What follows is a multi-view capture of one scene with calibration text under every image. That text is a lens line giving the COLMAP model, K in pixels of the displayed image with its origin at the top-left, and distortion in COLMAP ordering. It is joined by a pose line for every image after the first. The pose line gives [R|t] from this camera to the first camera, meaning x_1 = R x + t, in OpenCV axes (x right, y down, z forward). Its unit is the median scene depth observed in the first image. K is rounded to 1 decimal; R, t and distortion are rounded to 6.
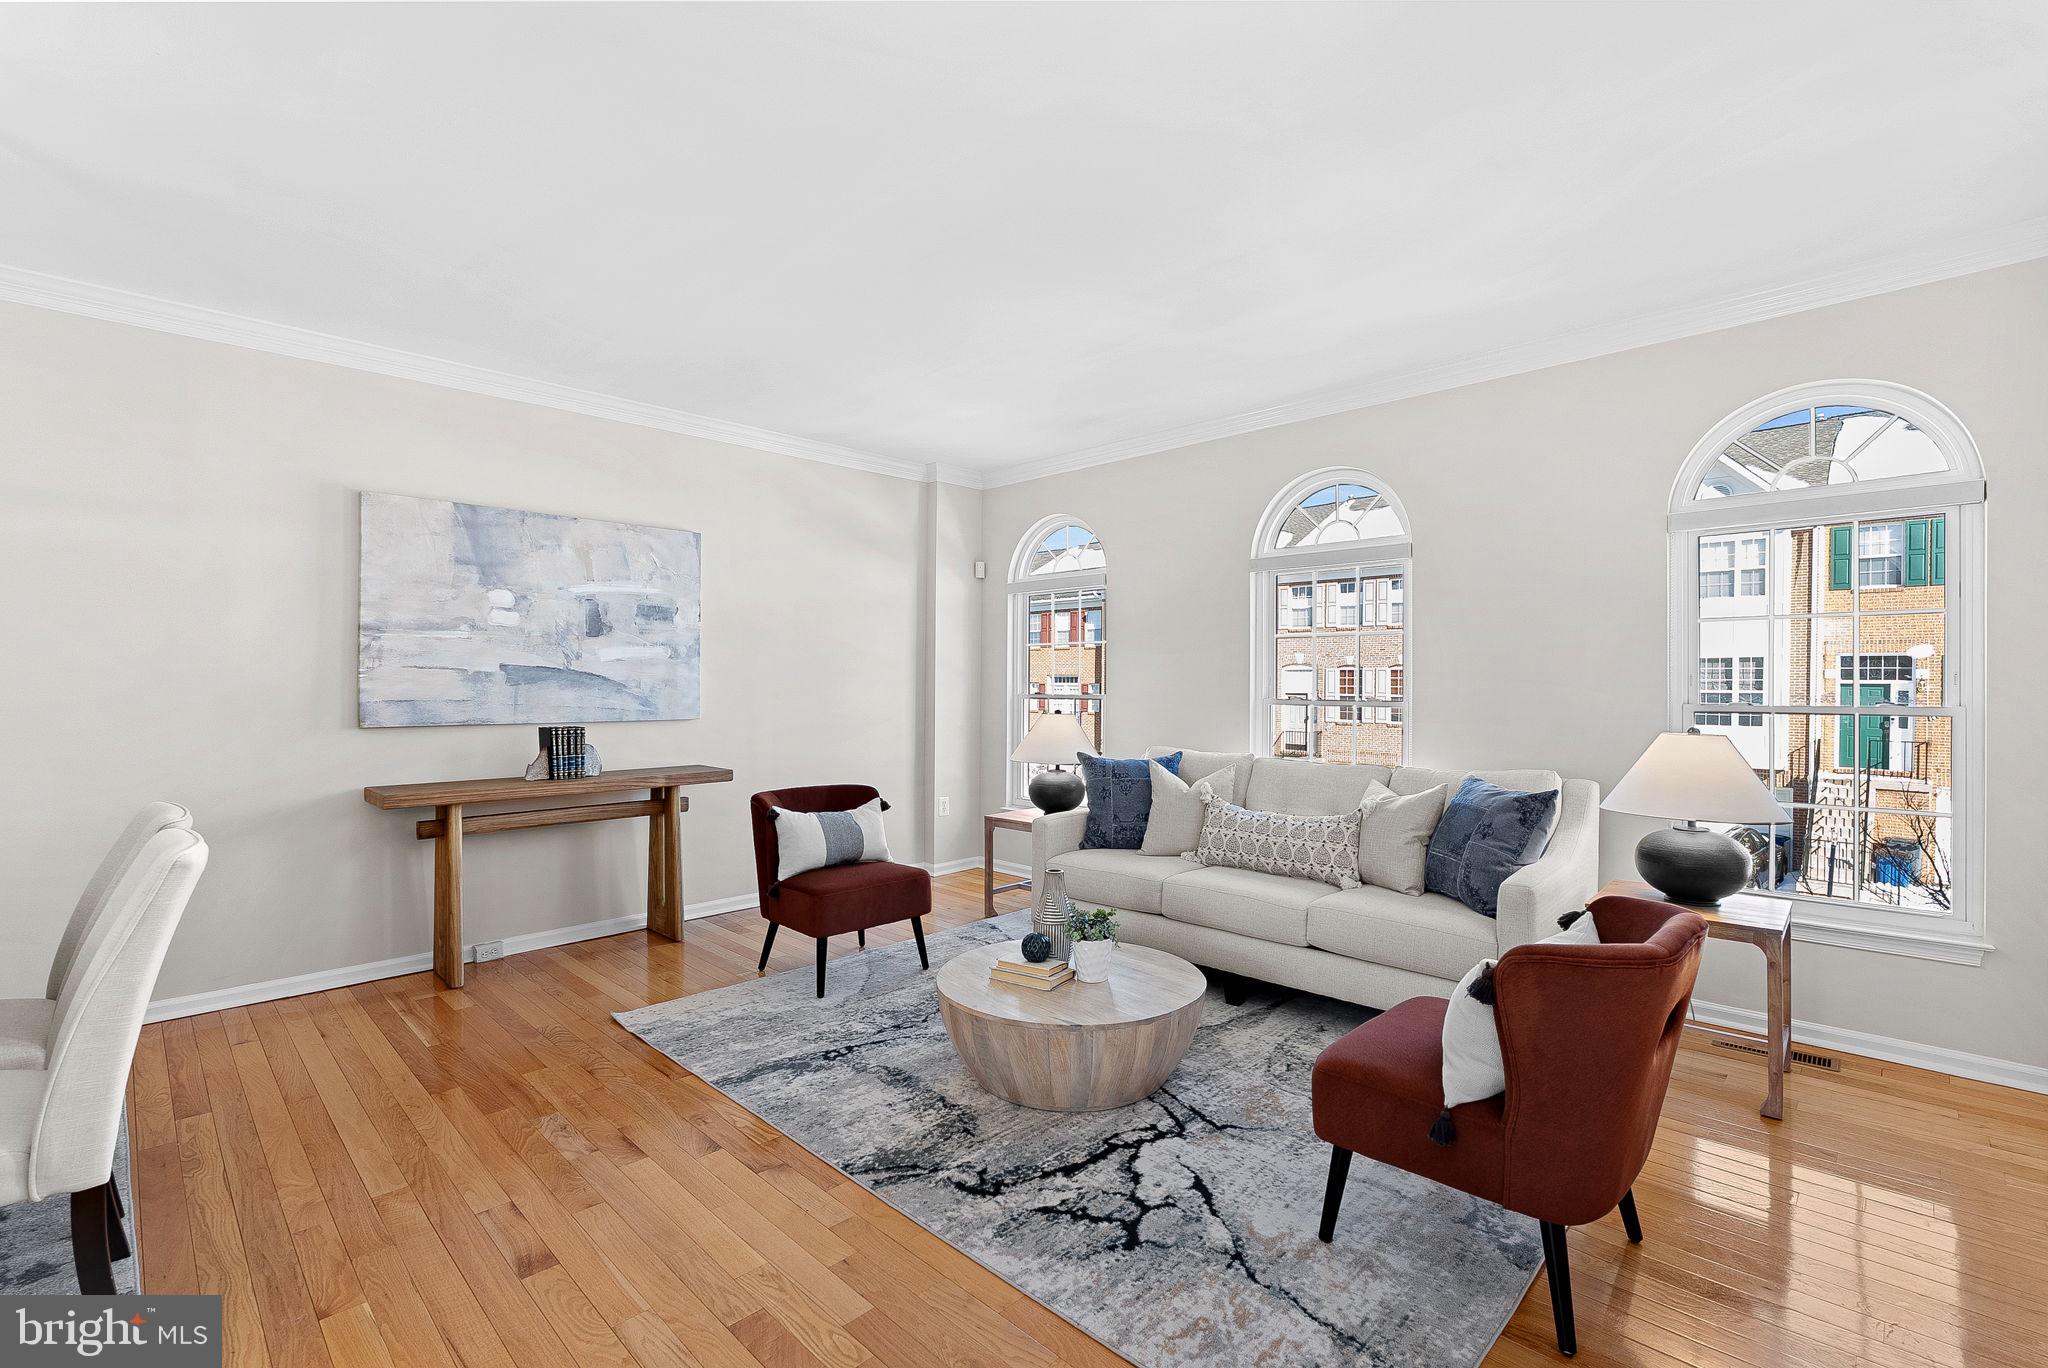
lens RADIAL K [[905.8, 0, 1024.0], [0, 905.8, 684.0], [0, 0, 1]] dist [-0.002310, -0.000261]
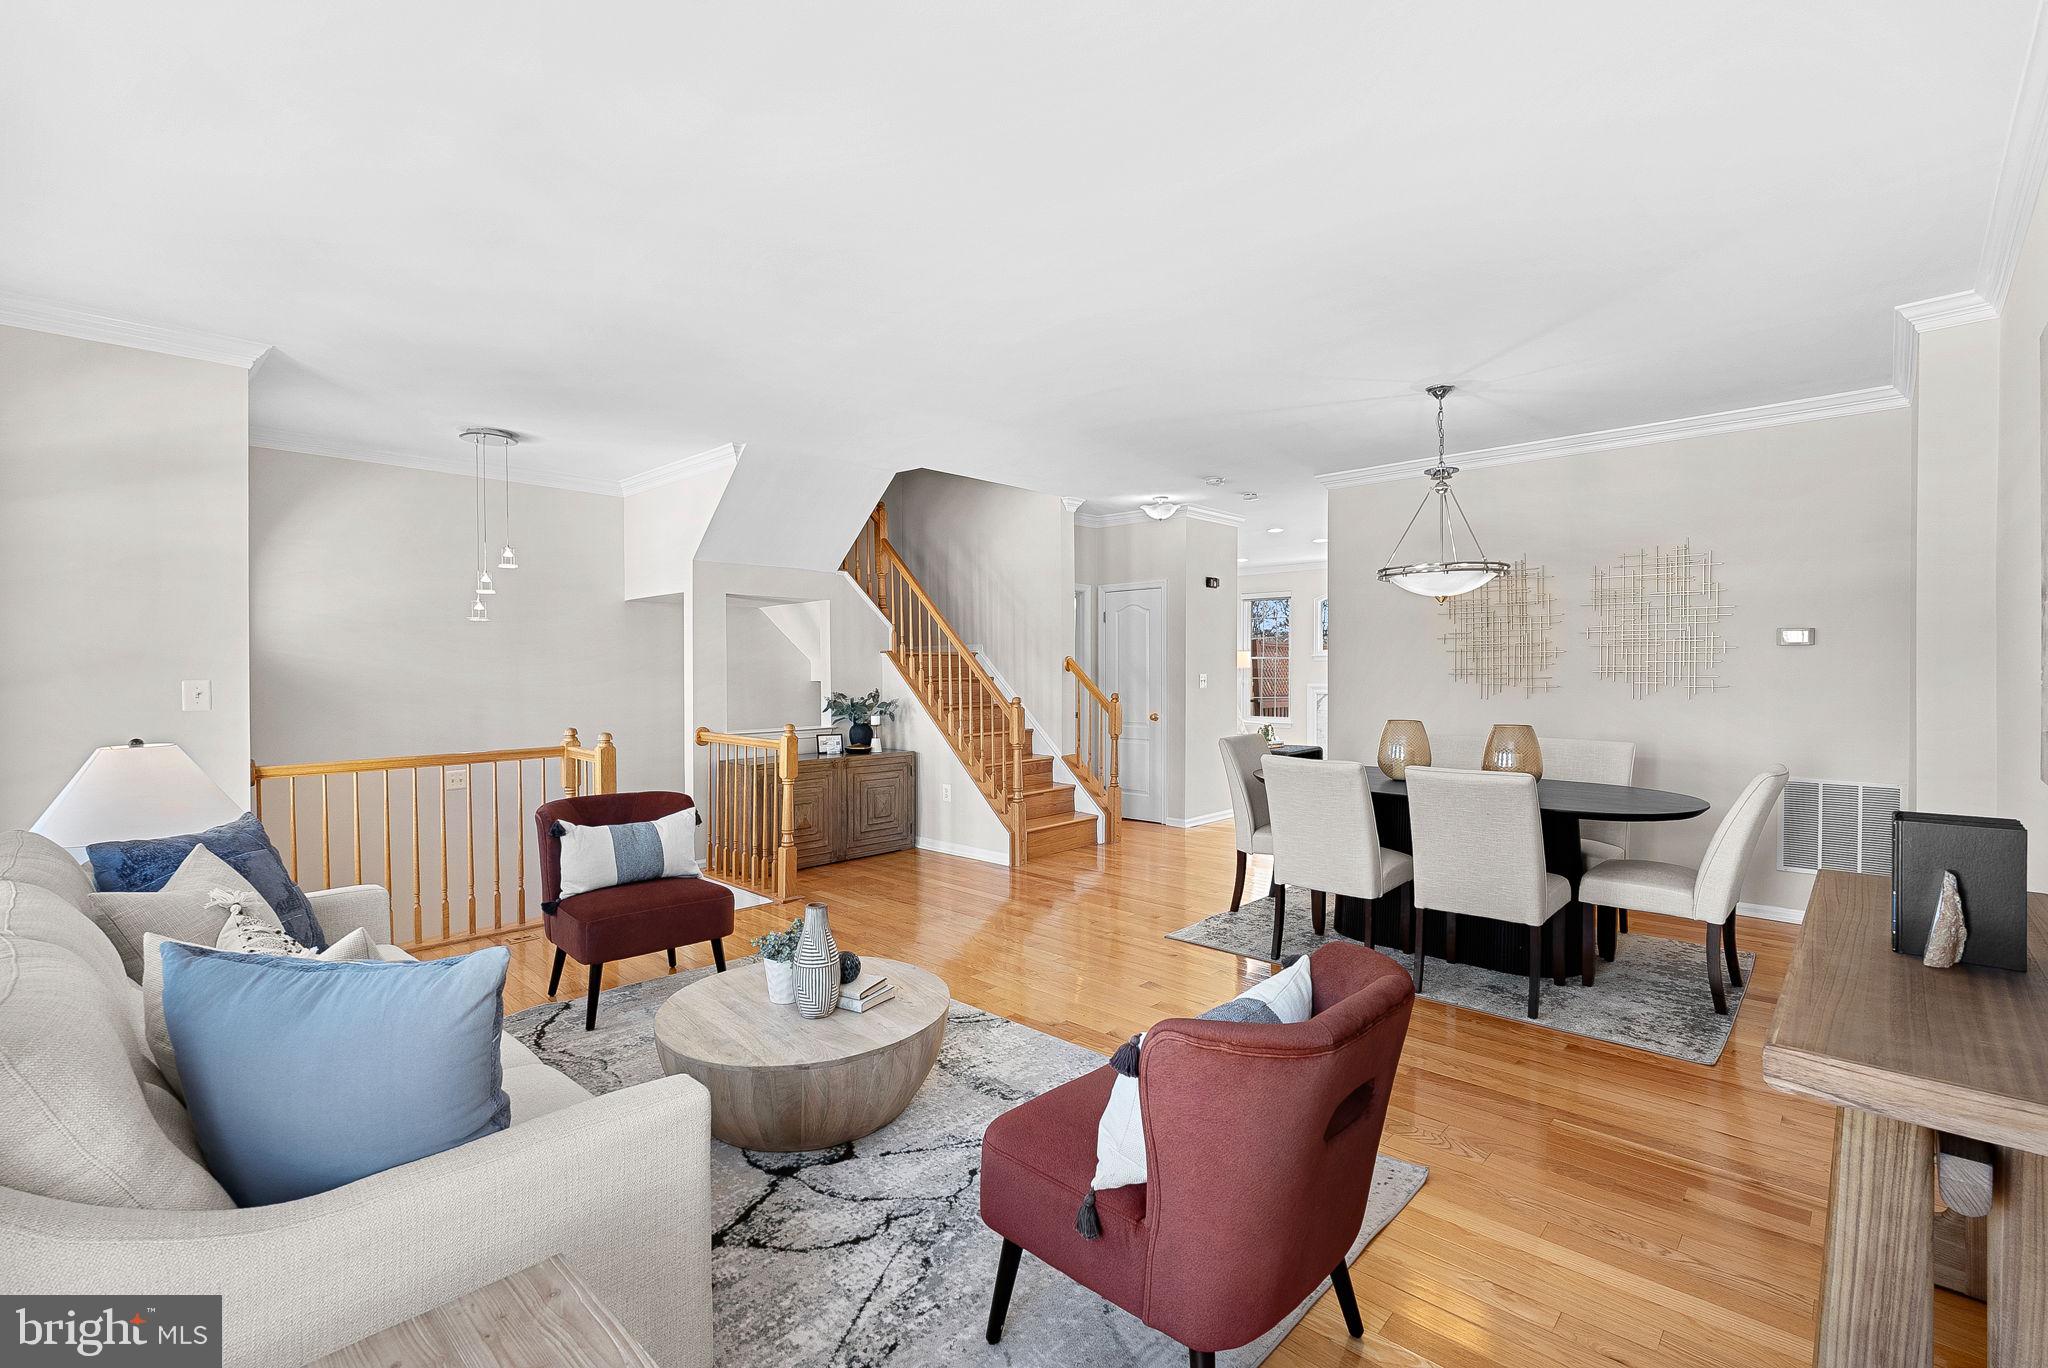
lens RADIAL K [[912.0, 0, 1016.5], [0, 912.0, 672.6], [0, 0, 1]] dist [-0.002638, -0.000250]
pose [[-0.999910, 0.000033, -0.013402, -0.111790], [-0.000057, 0.999977, 0.006726, -0.018542], [0.013402, 0.006726, -0.999888, 1.416642]]
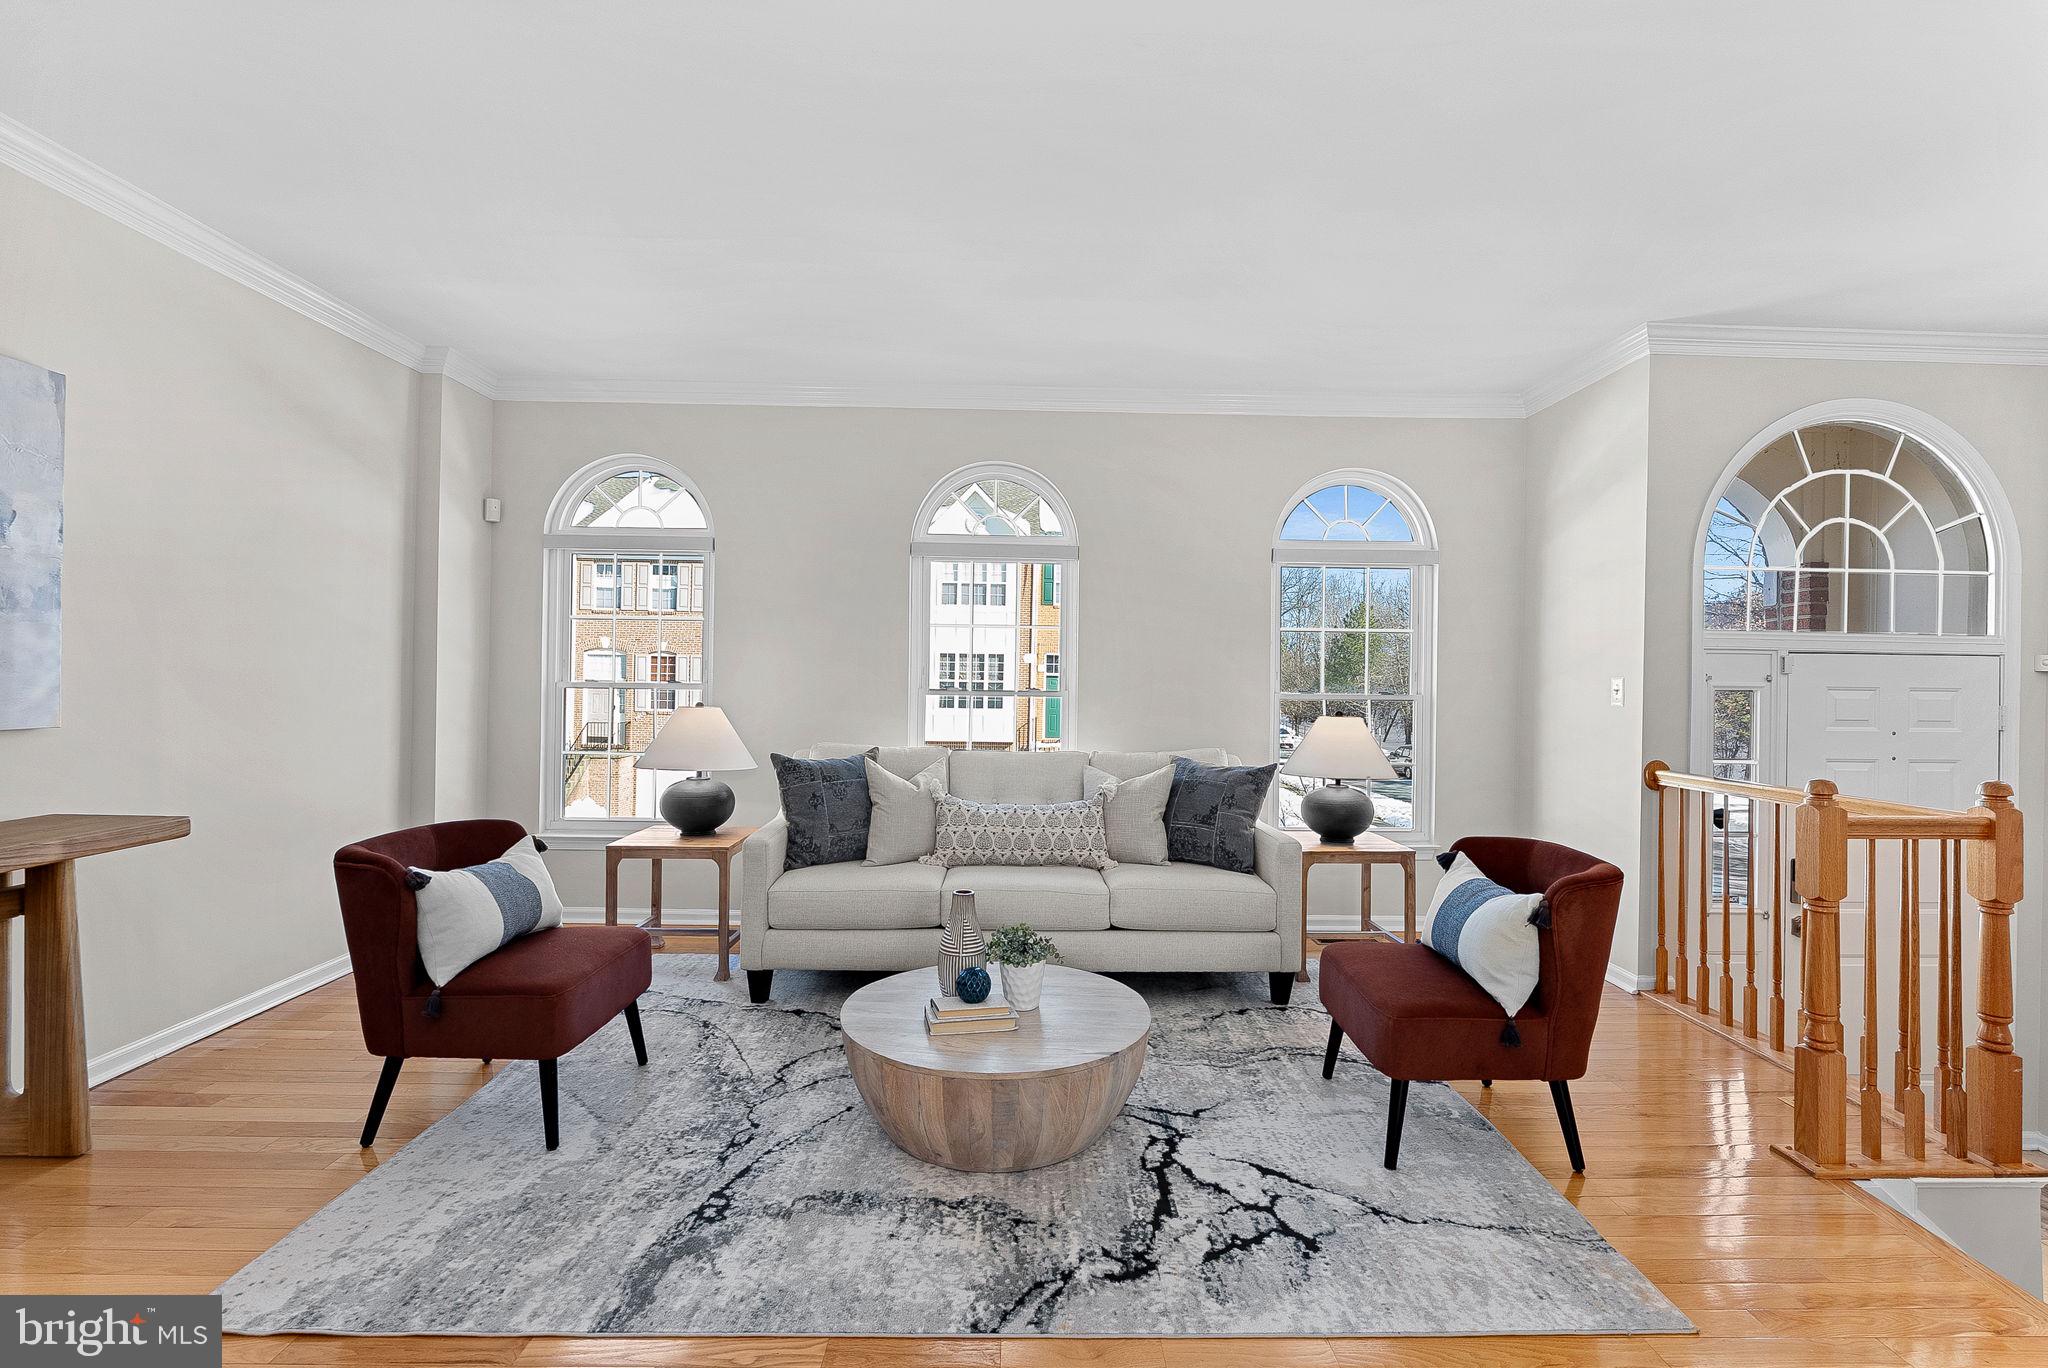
lens RADIAL K [[926.2, 0, 1041.2], [0, 926.2, 682.0], [0, 0, 1]] dist [-0.002293, 0.000098]
pose [[0.700334, 0.004191, 0.713803, -0.404663], [-0.012515, 0.999901, 0.006409, 0.001520], [-0.713706, -0.013422, 0.700317, 0.256037]]
